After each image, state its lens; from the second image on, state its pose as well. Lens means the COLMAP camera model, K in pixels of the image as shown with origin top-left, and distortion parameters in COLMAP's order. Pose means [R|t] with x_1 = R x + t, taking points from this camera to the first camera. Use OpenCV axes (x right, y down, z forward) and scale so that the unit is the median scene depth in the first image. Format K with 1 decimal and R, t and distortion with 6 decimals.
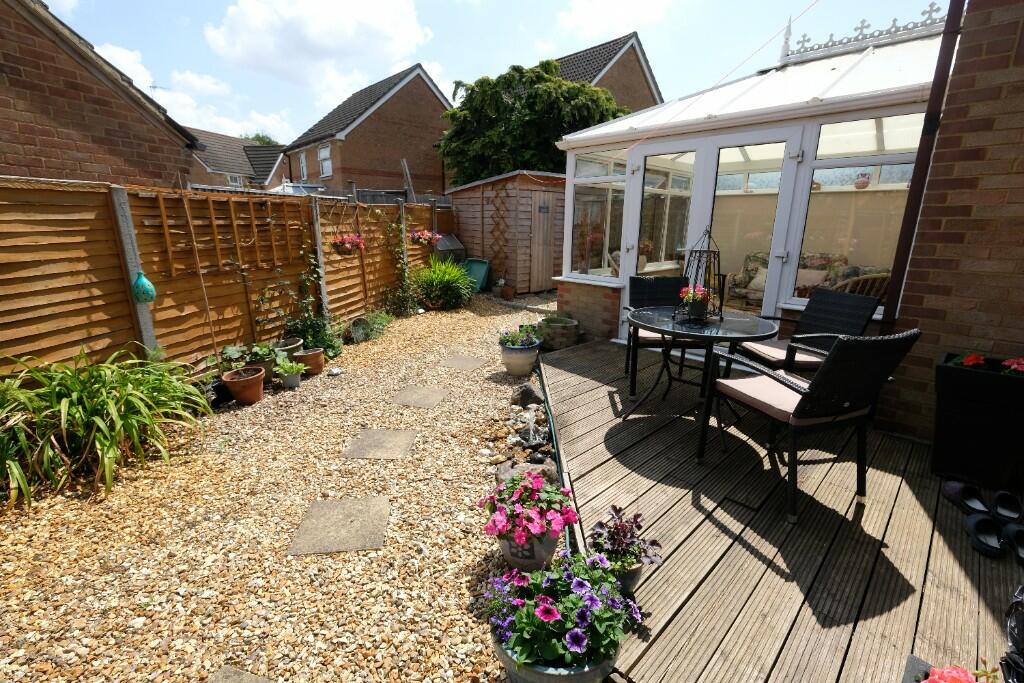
lens RADIAL K [[445.4, 0, 511.3], [0, 445.4, 335.3], [0, 0, 1]] dist [-0.002702, -0.000328]
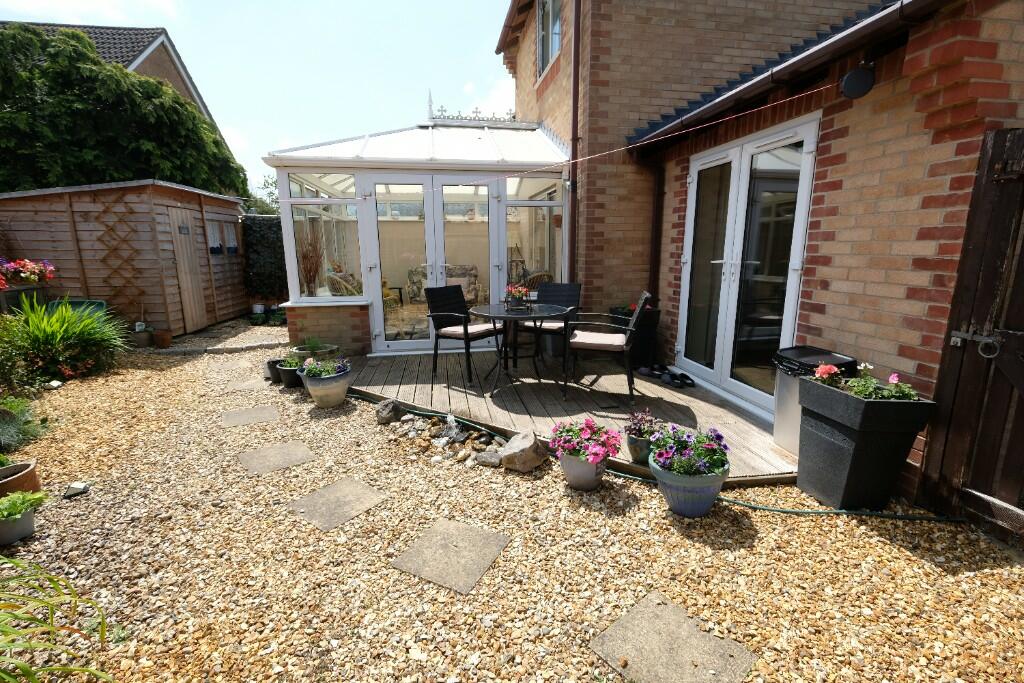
lens RADIAL K [[445.4, 0, 511.3], [0, 445.4, 335.3], [0, 0, 1]] dist [-0.002702, -0.000328]
pose [[0.570530, -0.172403, 0.802977, -0.458613], [0.213314, 0.975270, 0.057832, -0.026804], [-0.793091, 0.138292, 0.593197, 0.125766]]
